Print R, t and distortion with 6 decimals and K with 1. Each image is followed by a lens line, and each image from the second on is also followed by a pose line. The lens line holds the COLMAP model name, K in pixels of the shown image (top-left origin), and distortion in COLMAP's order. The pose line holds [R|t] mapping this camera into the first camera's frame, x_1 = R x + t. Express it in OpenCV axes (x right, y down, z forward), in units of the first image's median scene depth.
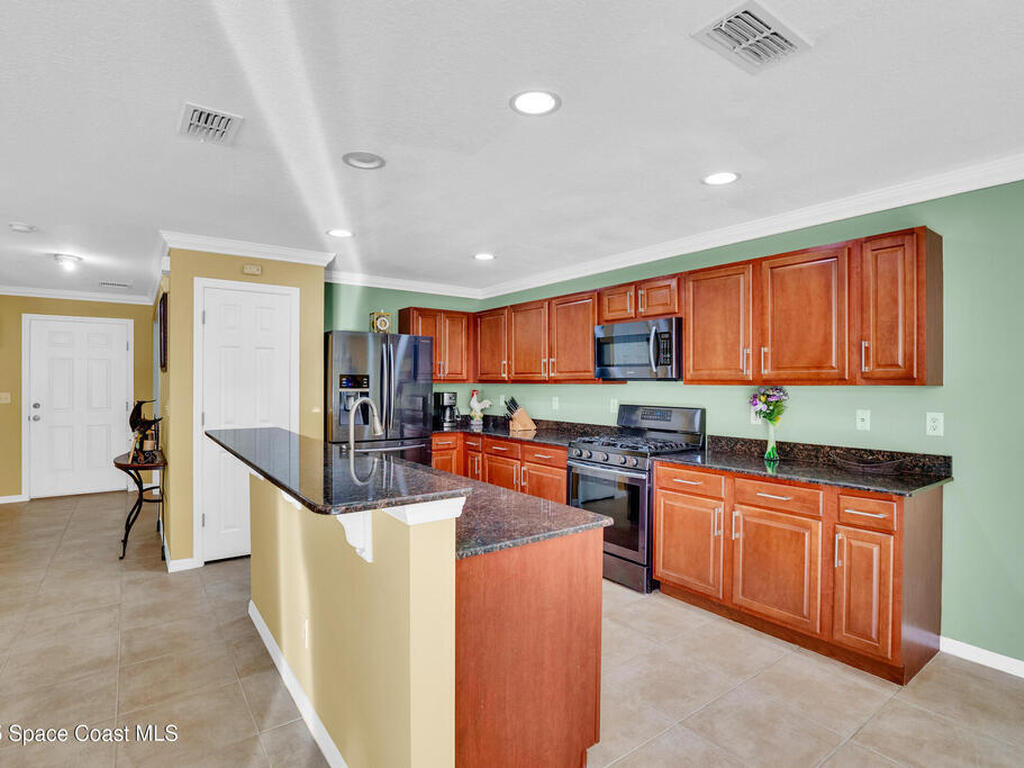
lens RADIAL K [[528.6, 0, 512.2], [0, 528.6, 381.5], [0, 0, 1]] dist [-0.040213, 0.010382]
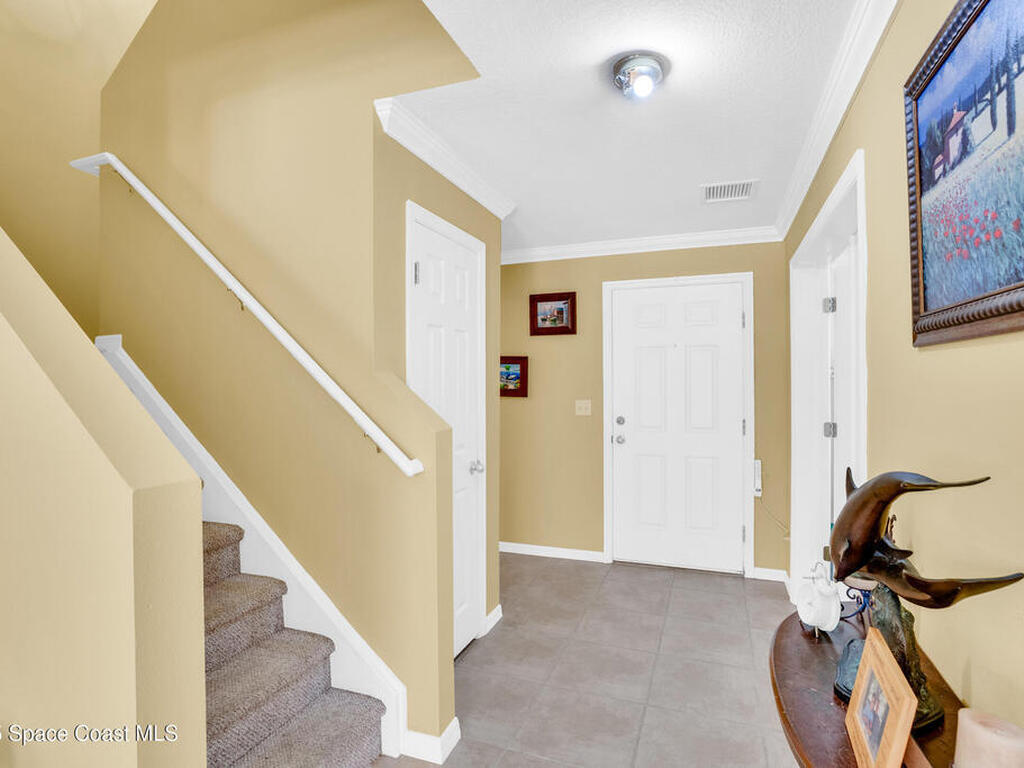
lens RADIAL K [[528.6, 0, 515.9], [0, 528.6, 381.6], [0, 0, 1]] dist [-0.040213, 0.010382]
pose [[0.543878, -0.005365, -0.839147, -0.694130], [0.006928, 0.999974, -0.001903, -0.002914], [0.839135, -0.004779, 0.543902, 0.836548]]
